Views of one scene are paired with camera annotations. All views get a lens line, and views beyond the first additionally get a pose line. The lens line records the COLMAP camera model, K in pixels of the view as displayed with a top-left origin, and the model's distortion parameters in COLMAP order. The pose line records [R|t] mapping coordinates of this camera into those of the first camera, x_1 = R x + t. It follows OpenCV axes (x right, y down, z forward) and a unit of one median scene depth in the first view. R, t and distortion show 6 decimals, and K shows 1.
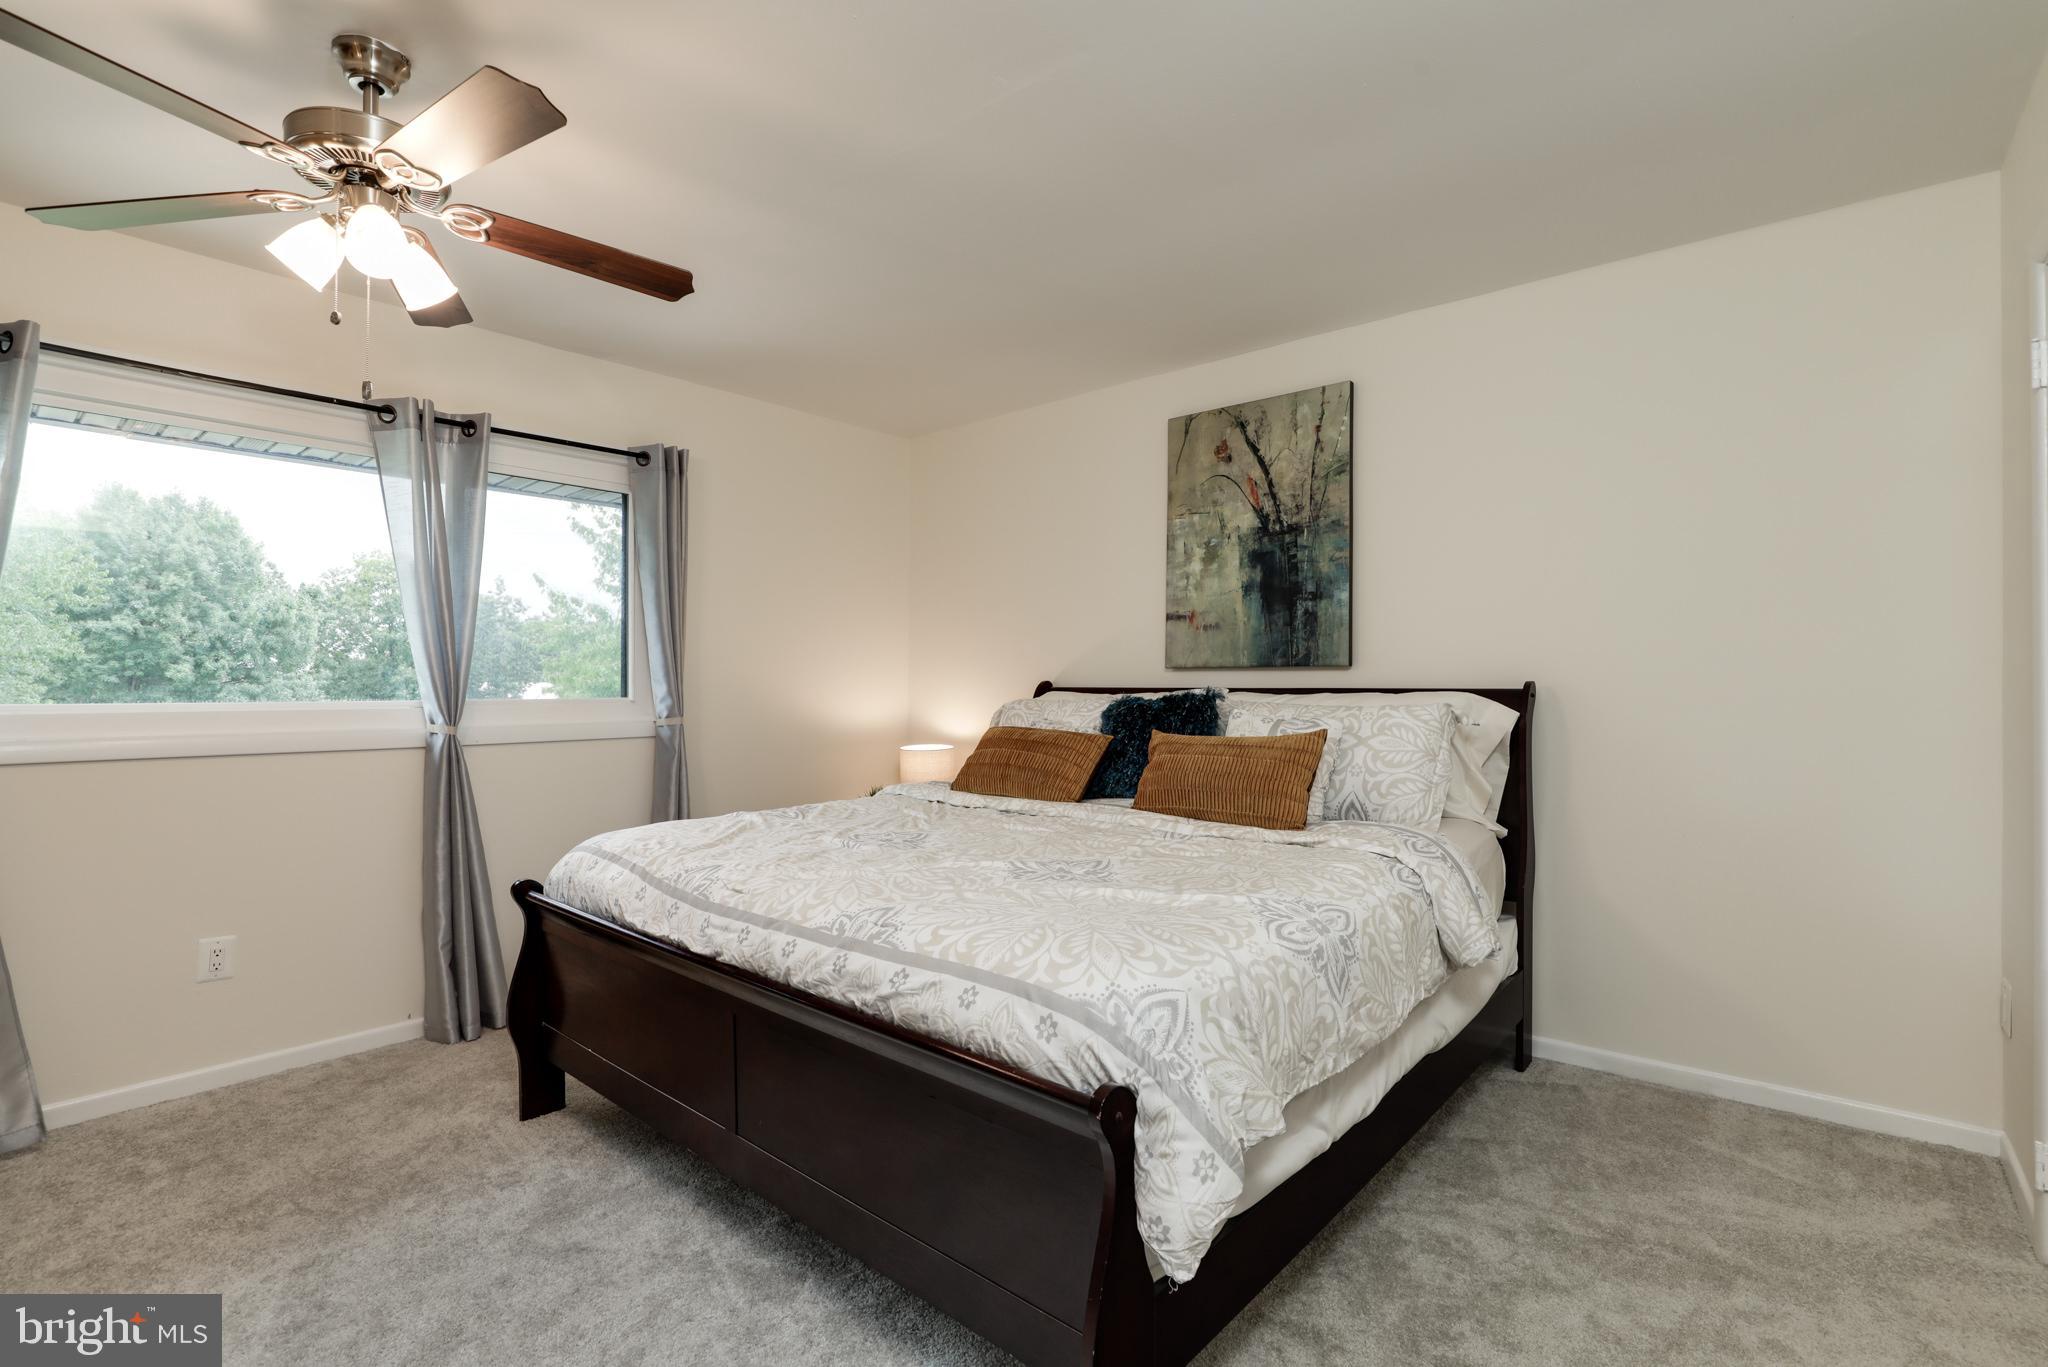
lens RADIAL K [[943.1, 0, 1028.9], [0, 943.1, 672.5], [0, 0, 1]] dist [-0.025688, 0.005621]
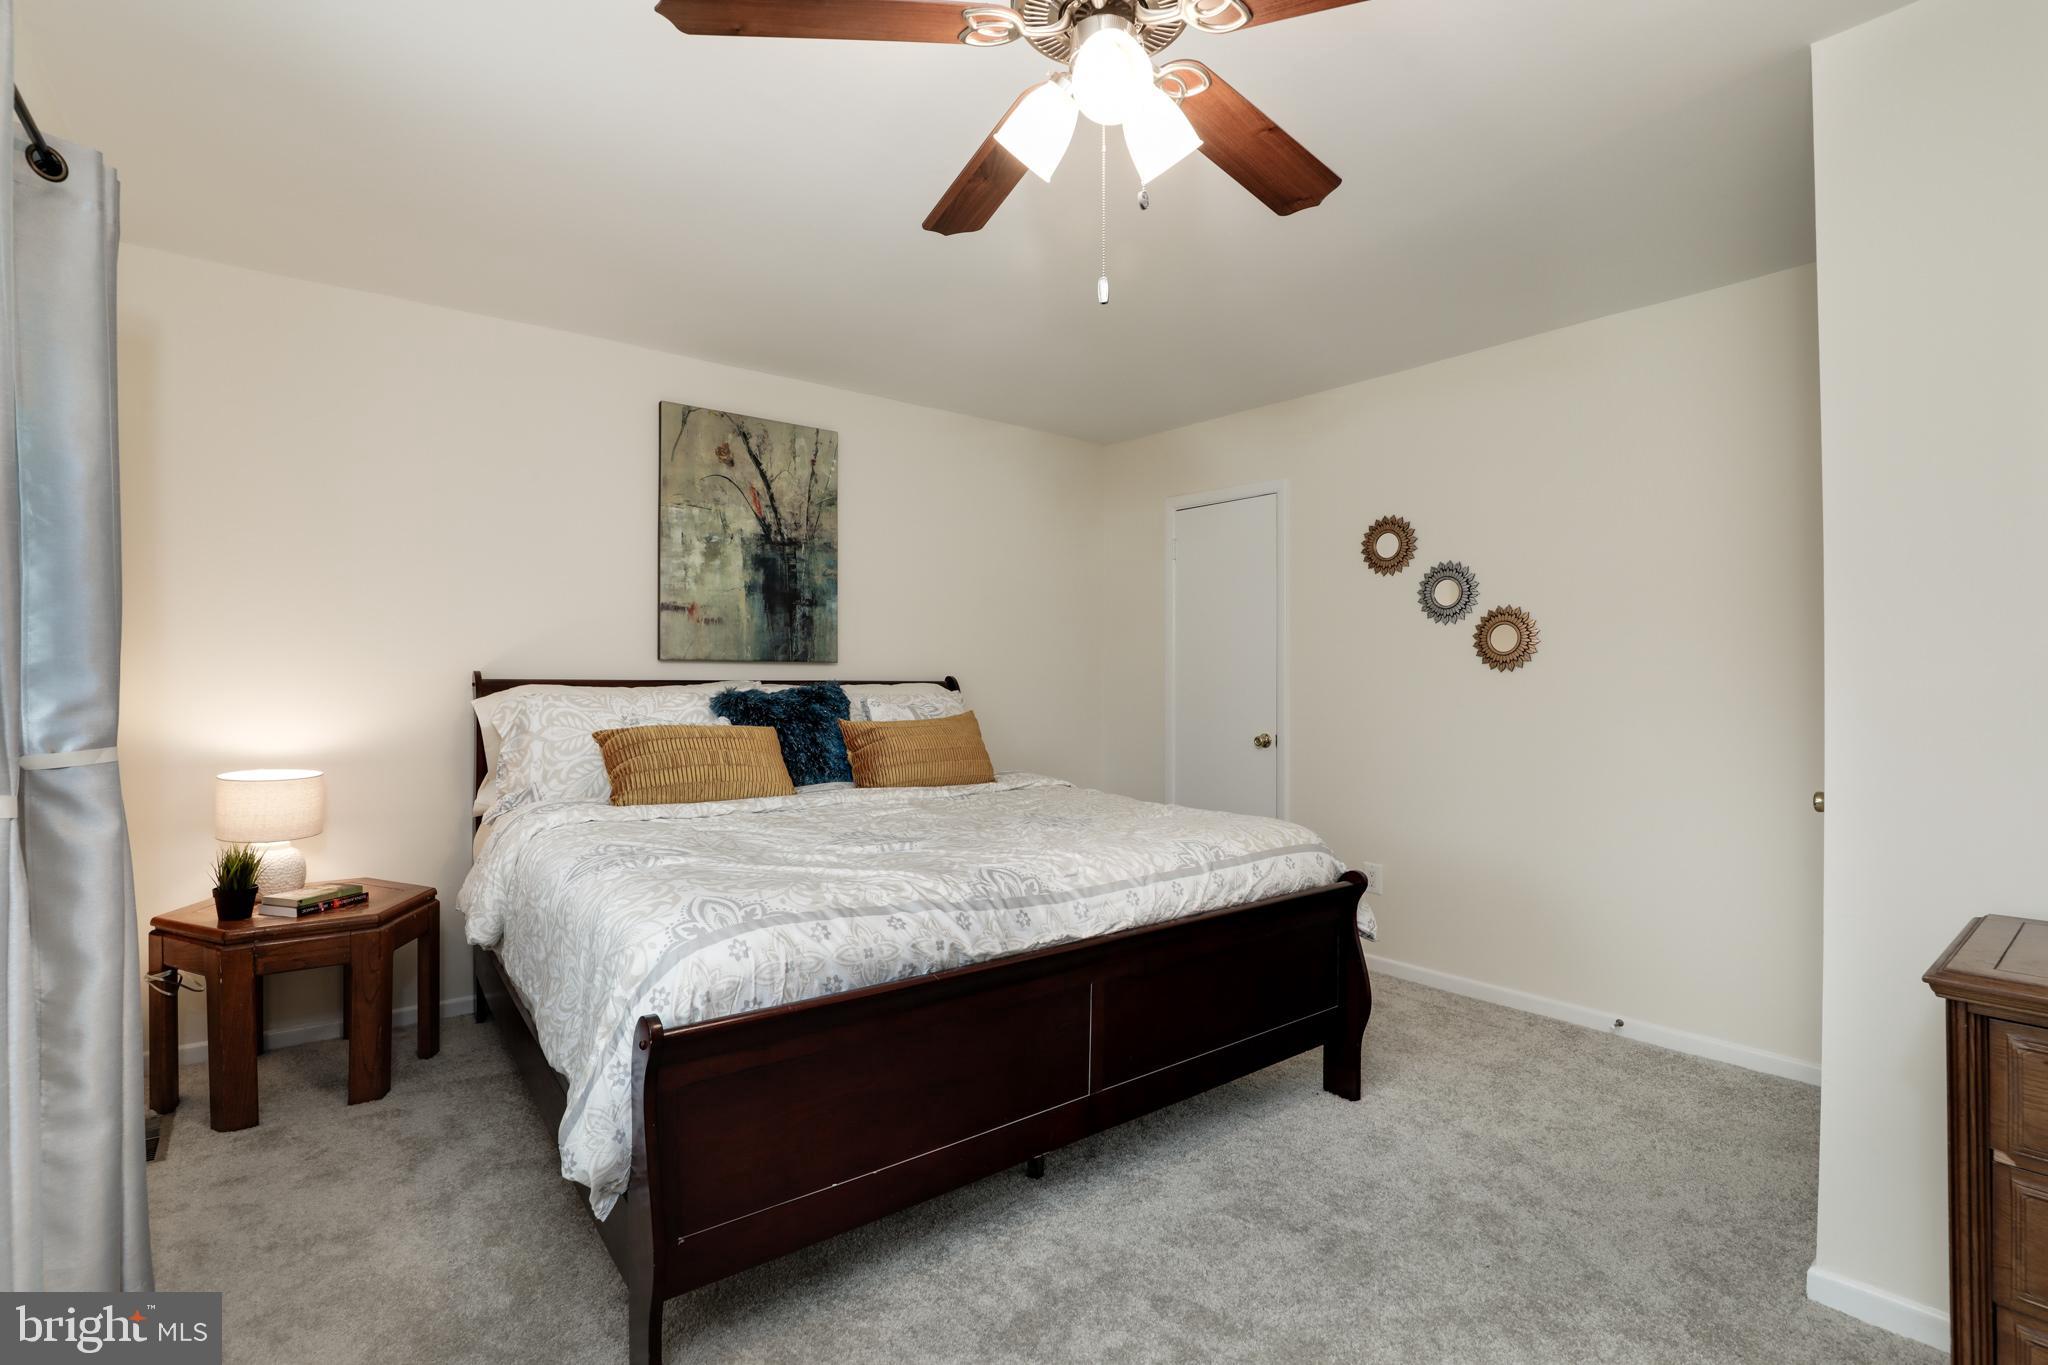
lens RADIAL K [[943.1, 0, 1016.2], [0, 943.1, 685.3], [0, 0, 1]] dist [-0.025688, 0.005621]
pose [[0.195806, -0.009628, 0.980595, -0.781505], [-0.021033, 0.999681, 0.014015, 0.000954], [-0.980417, -0.023370, 0.195541, 0.486463]]
